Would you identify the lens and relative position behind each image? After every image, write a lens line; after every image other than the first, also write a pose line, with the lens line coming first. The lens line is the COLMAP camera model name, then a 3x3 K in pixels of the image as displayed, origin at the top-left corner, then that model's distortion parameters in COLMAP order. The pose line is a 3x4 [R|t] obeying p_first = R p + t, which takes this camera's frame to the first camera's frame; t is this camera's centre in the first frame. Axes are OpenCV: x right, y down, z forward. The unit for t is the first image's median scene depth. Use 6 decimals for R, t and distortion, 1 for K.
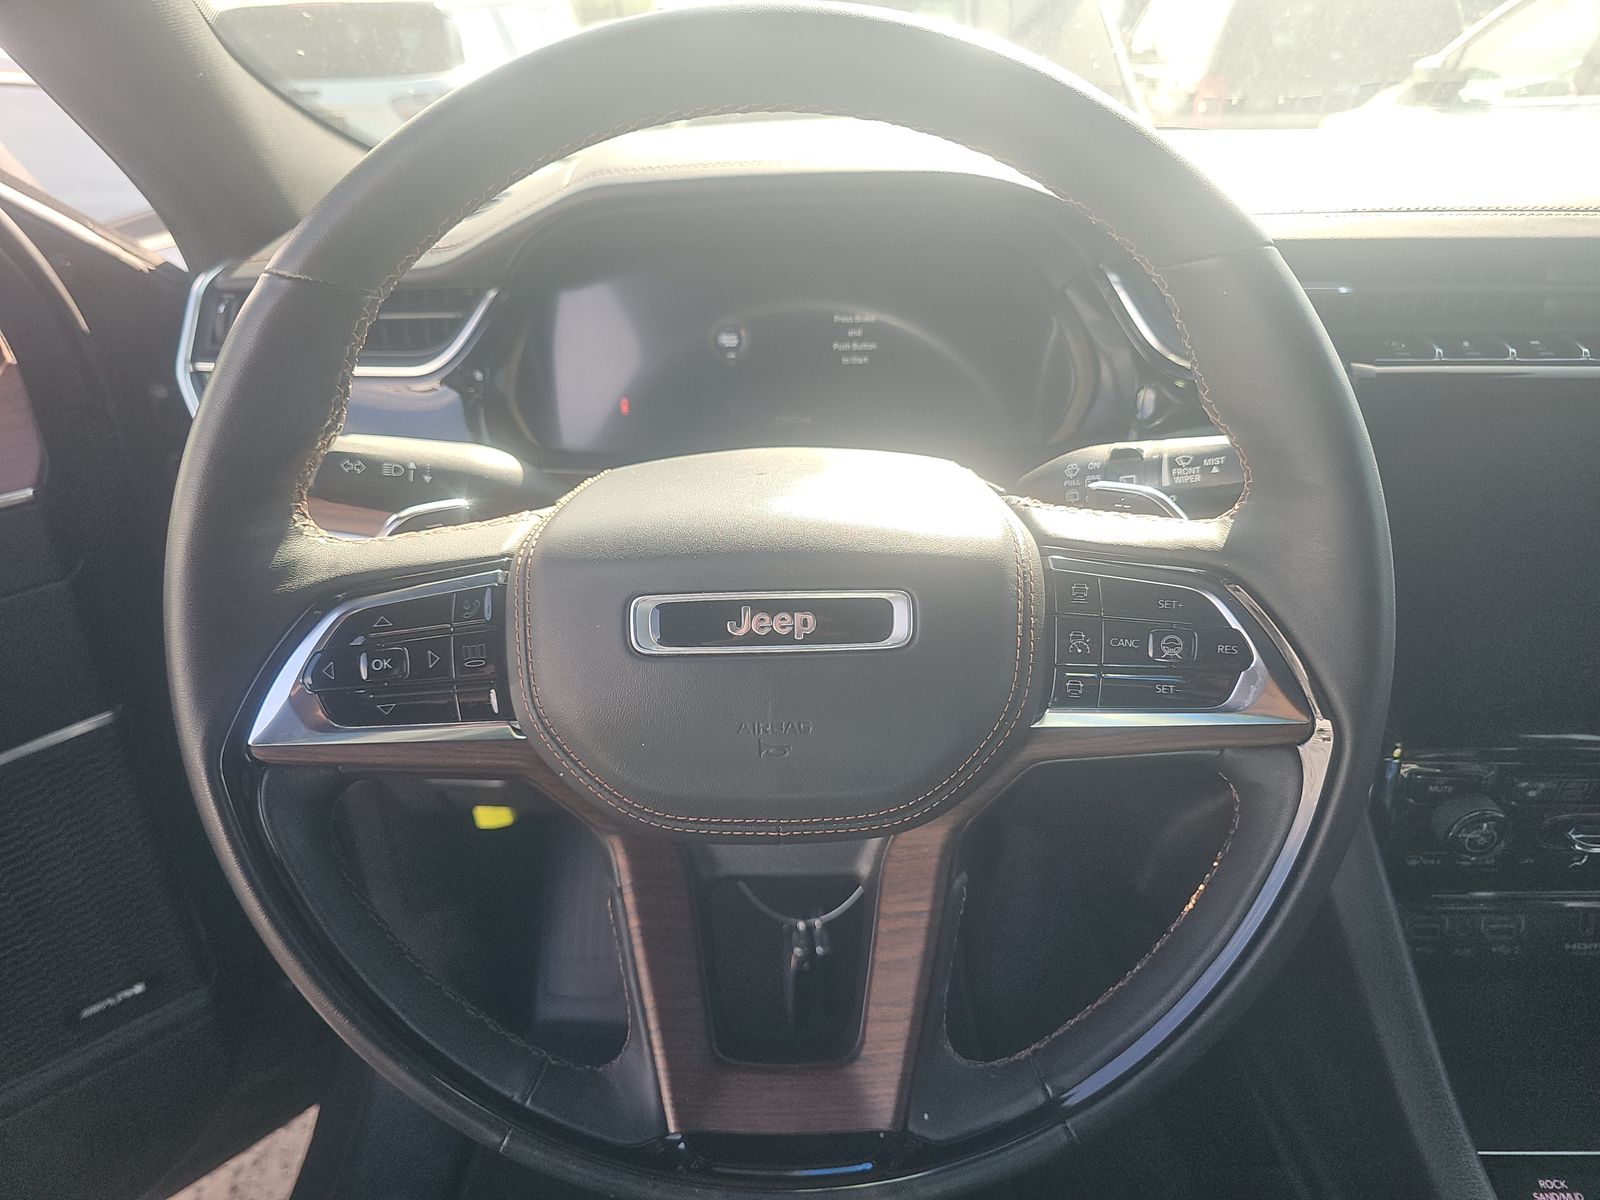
lens RADIAL K [[1082.0, 0, 800.0], [0, 1082.0, 600.0], [0, 0, 1]] dist [-0.029547, -0.000507]
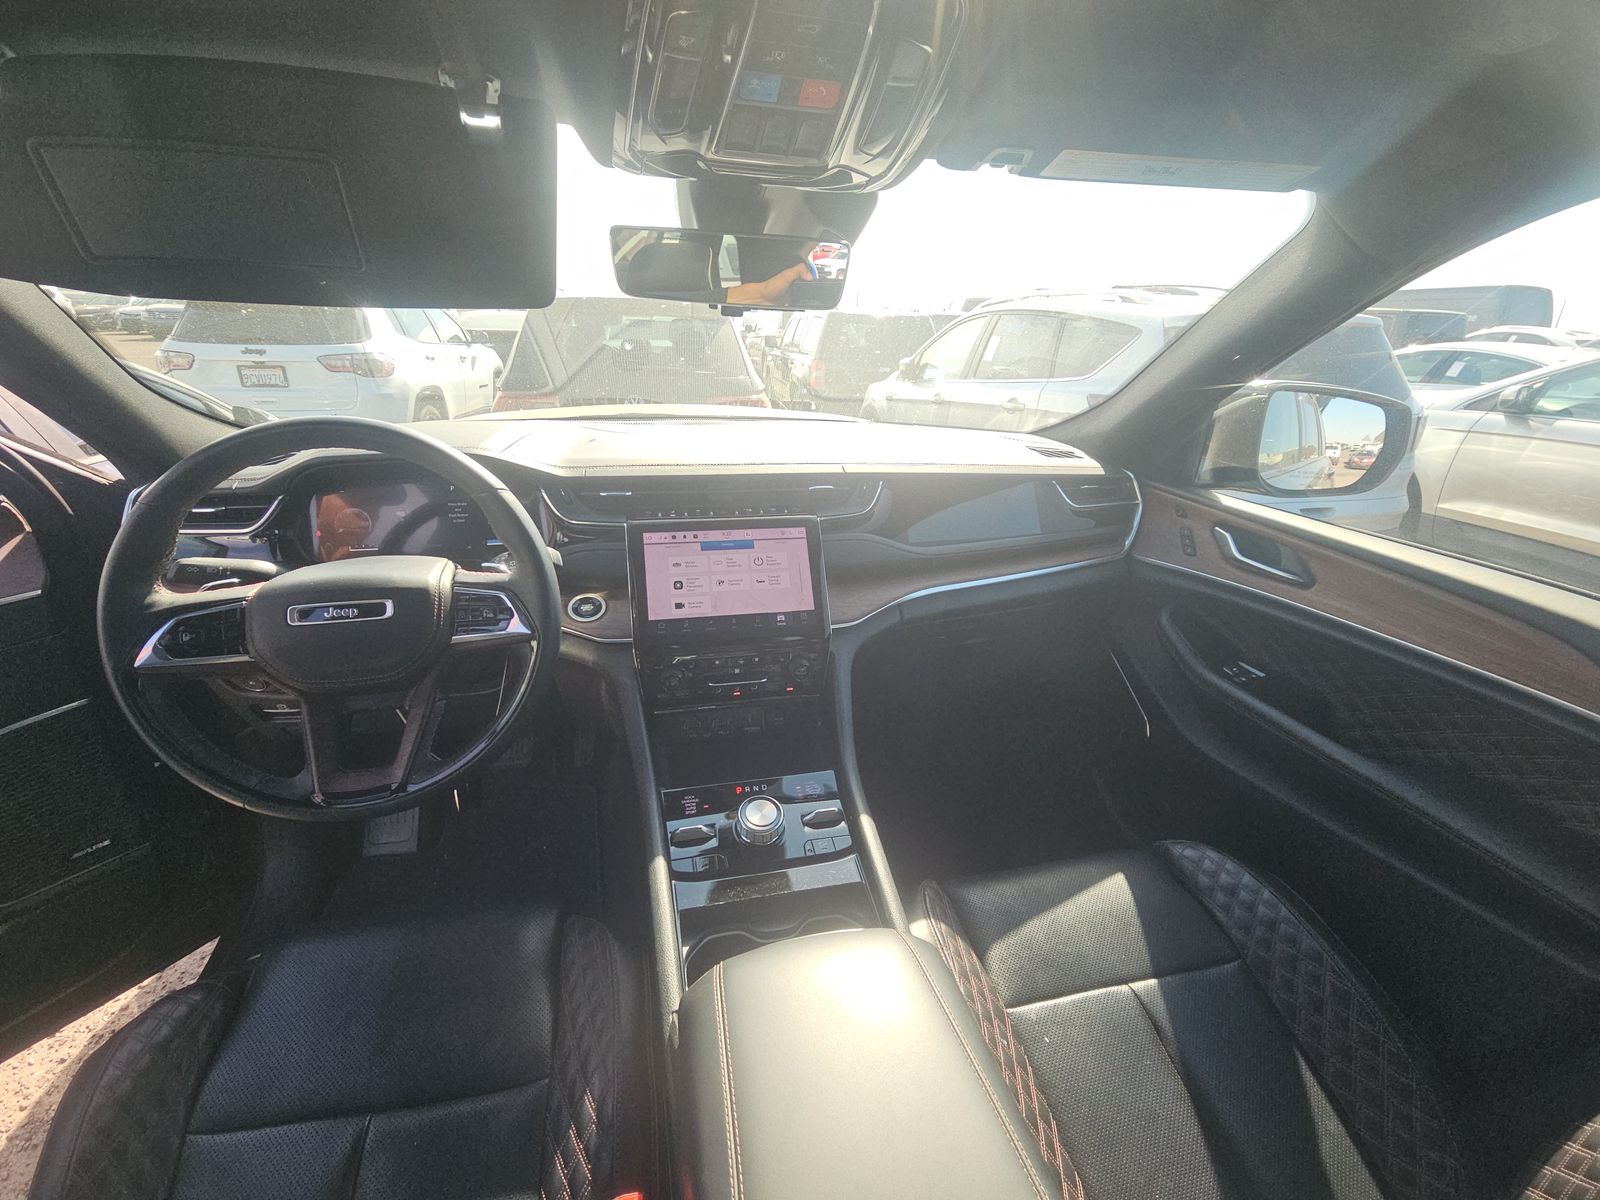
lens RADIAL K [[636.1, 0, 788.1], [0, 636.1, 605.6], [0, 0, 1]] dist [0.000232, -0.008857]
pose [[0.967587, -0.056037, 0.246244, 0.674949], [0.073650, 0.995298, -0.062903, 0.186582], [-0.241561, 0.079000, 0.967164, -0.919051]]
